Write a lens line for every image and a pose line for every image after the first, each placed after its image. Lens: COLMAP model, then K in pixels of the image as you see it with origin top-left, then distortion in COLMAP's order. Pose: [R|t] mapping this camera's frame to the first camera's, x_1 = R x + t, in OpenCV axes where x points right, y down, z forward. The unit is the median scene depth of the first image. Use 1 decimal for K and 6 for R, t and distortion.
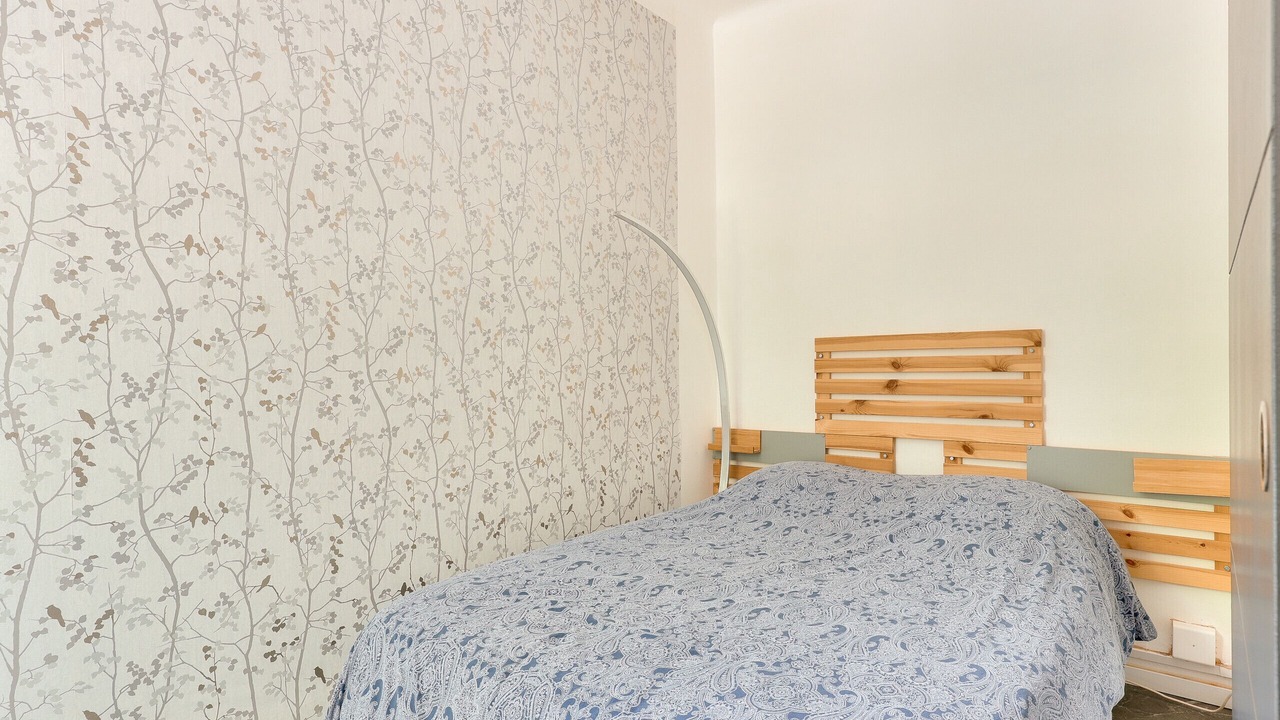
lens RADIAL K [[649.5, 0, 641.3], [0, 649.5, 362.4], [0, 0, 1]] dist [0.002602, 0.000758]
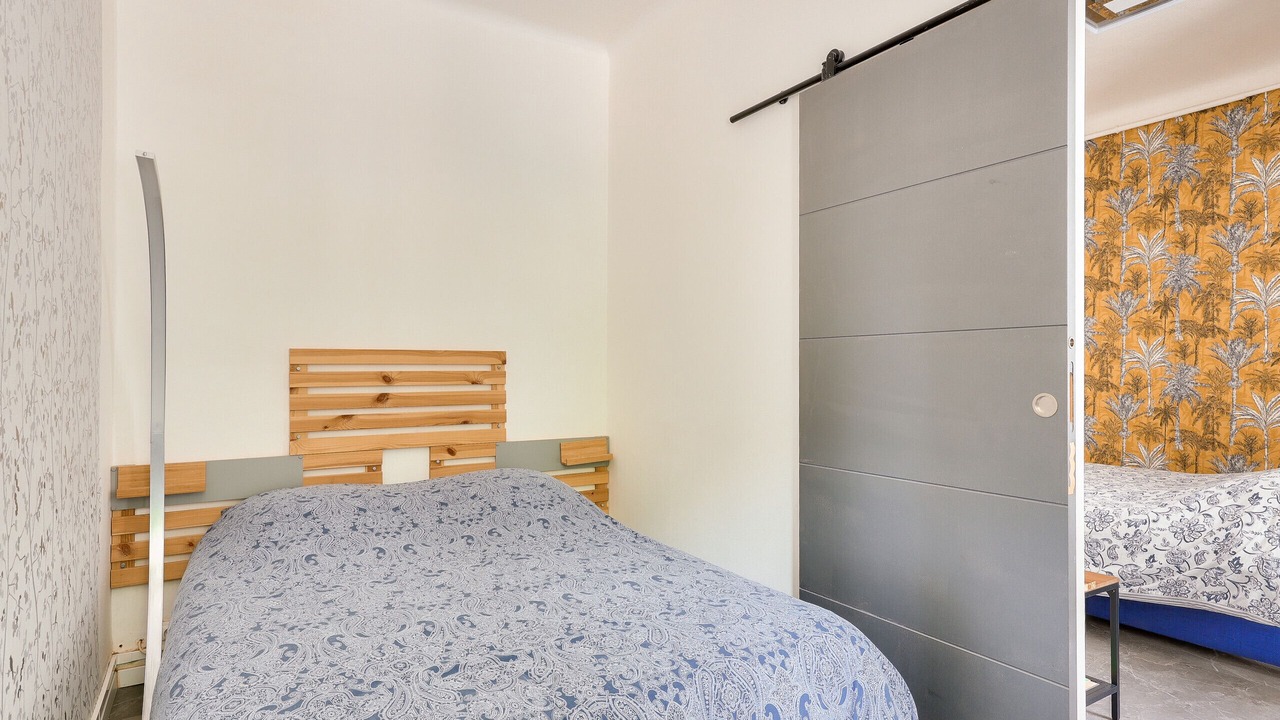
lens RADIAL K [[649.5, 0, 641.3], [0, 649.5, 362.4], [0, 0, 1]] dist [0.002602, 0.000758]
pose [[0.353888, 0.025403, 0.934943, -0.449236], [-0.001266, 0.999643, -0.026682, 0.005157], [-0.935287, 0.008259, 0.353794, 0.266173]]
